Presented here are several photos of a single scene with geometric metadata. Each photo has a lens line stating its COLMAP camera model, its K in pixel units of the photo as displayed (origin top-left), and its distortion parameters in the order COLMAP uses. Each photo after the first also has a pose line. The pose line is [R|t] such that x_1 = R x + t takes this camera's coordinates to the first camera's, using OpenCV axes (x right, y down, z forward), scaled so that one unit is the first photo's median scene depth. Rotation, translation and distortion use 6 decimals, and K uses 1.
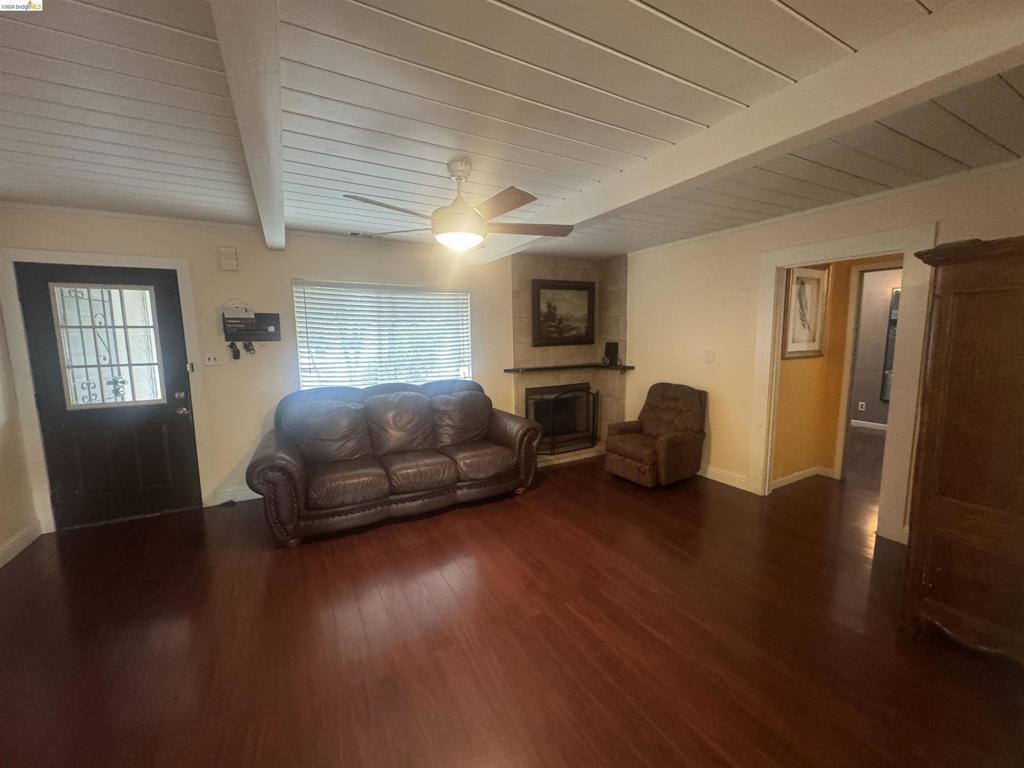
lens RADIAL K [[407.4, 0, 510.5], [0, 407.4, 384.3], [0, 0, 1]] dist [-0.003667, 0.001079]
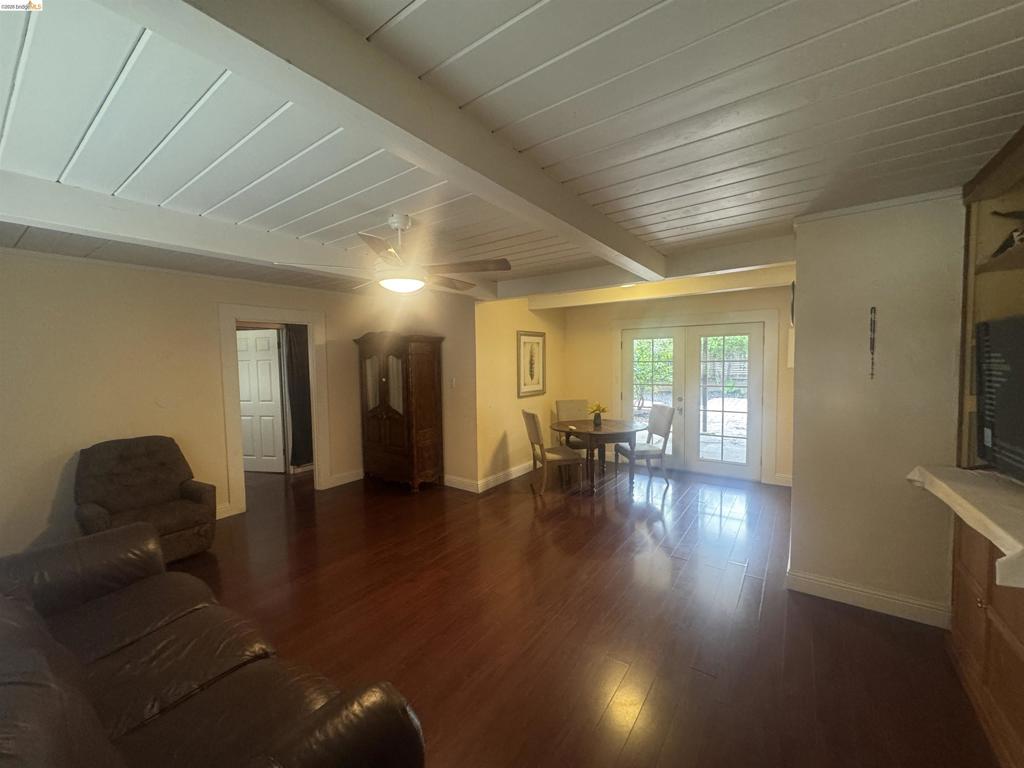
lens RADIAL K [[407.4, 0, 514.1], [0, 407.4, 381.3], [0, 0, 1]] dist [-0.003667, 0.001079]
pose [[-0.438573, -0.034964, 0.898015, -0.727460], [0.130510, 0.986172, 0.102135, -0.107452], [-0.889169, 0.161993, -0.427945, 0.724913]]
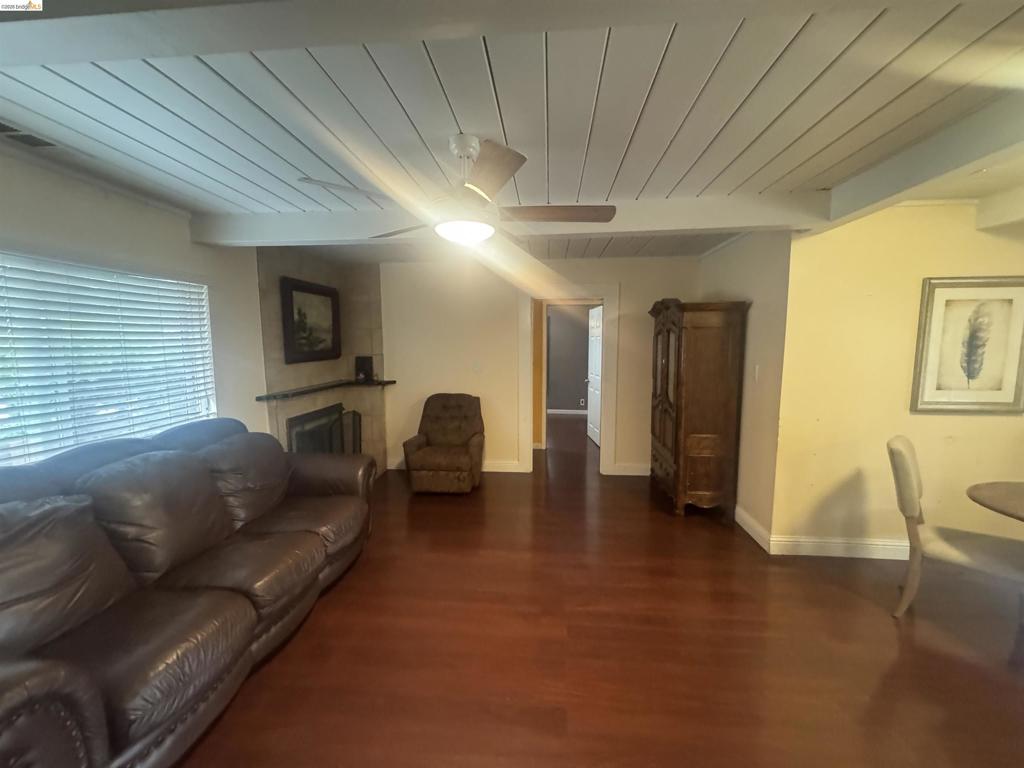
lens RADIAL K [[407.4, 0, 514.4], [0, 407.4, 381.2], [0, 0, 1]] dist [-0.003667, 0.001079]
pose [[0.554560, -0.068941, 0.829283, -0.446820], [0.099048, 0.994946, 0.016477, -0.039287], [-0.826228, 0.073002, 0.558586, 0.285535]]
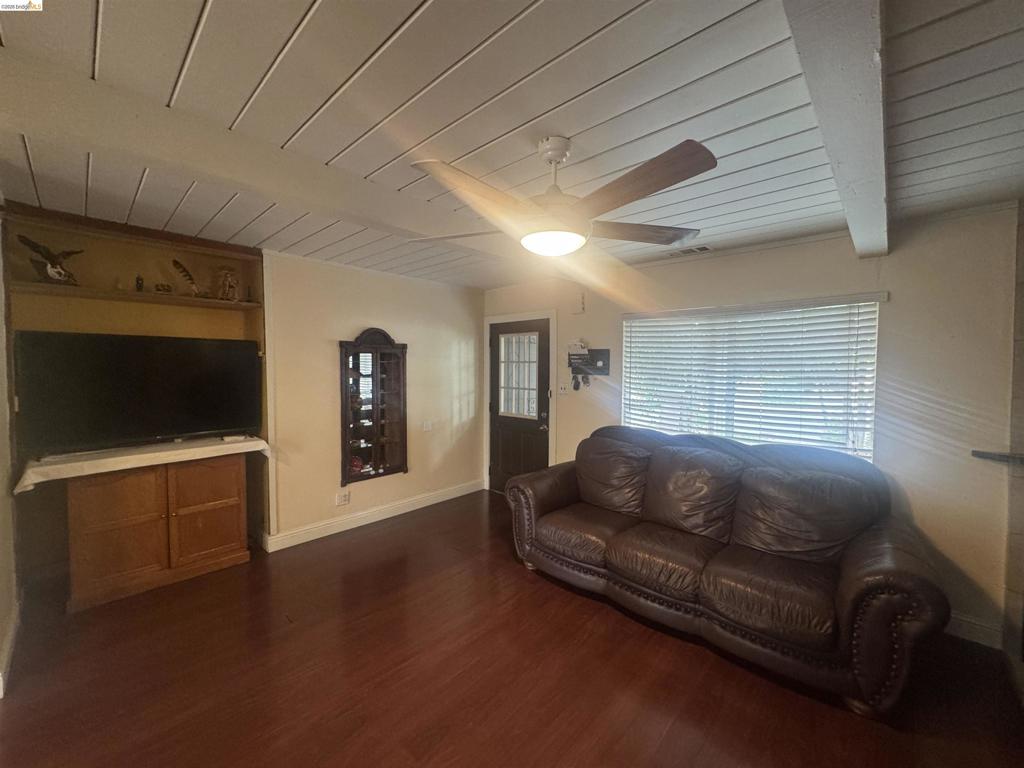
lens RADIAL K [[407.4, 0, 507.6], [0, 407.4, 384.3], [0, 0, 1]] dist [-0.003667, 0.001079]
pose [[0.308997, 0.054321, -0.949511, 0.326004], [-0.125337, 0.991986, 0.015963, -0.066519], [0.942768, 0.114076, 0.313329, 0.426781]]
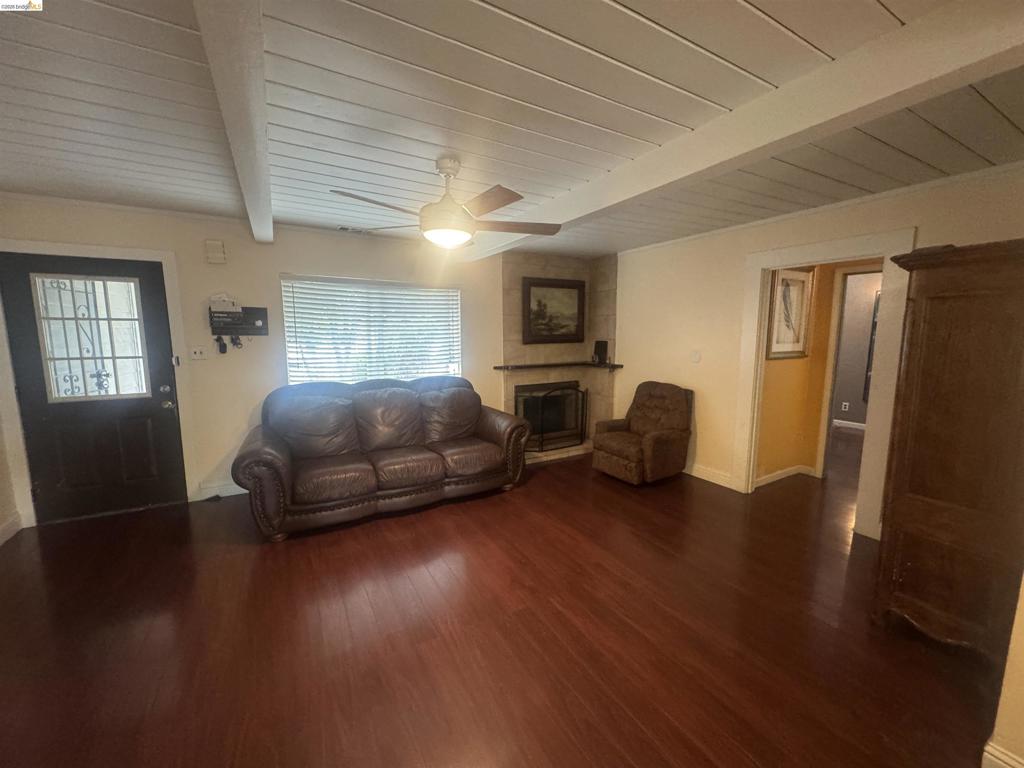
lens RADIAL K [[407.4, 0, 510.5], [0, 407.4, 384.3], [0, 0, 1]] dist [-0.003667, 0.001079]
pose [[0.999777, 0.010182, 0.018503, 0.009238], [-0.010301, 0.999927, 0.006352, 0.000688], [-0.018437, -0.006542, 0.999809, -0.005512]]
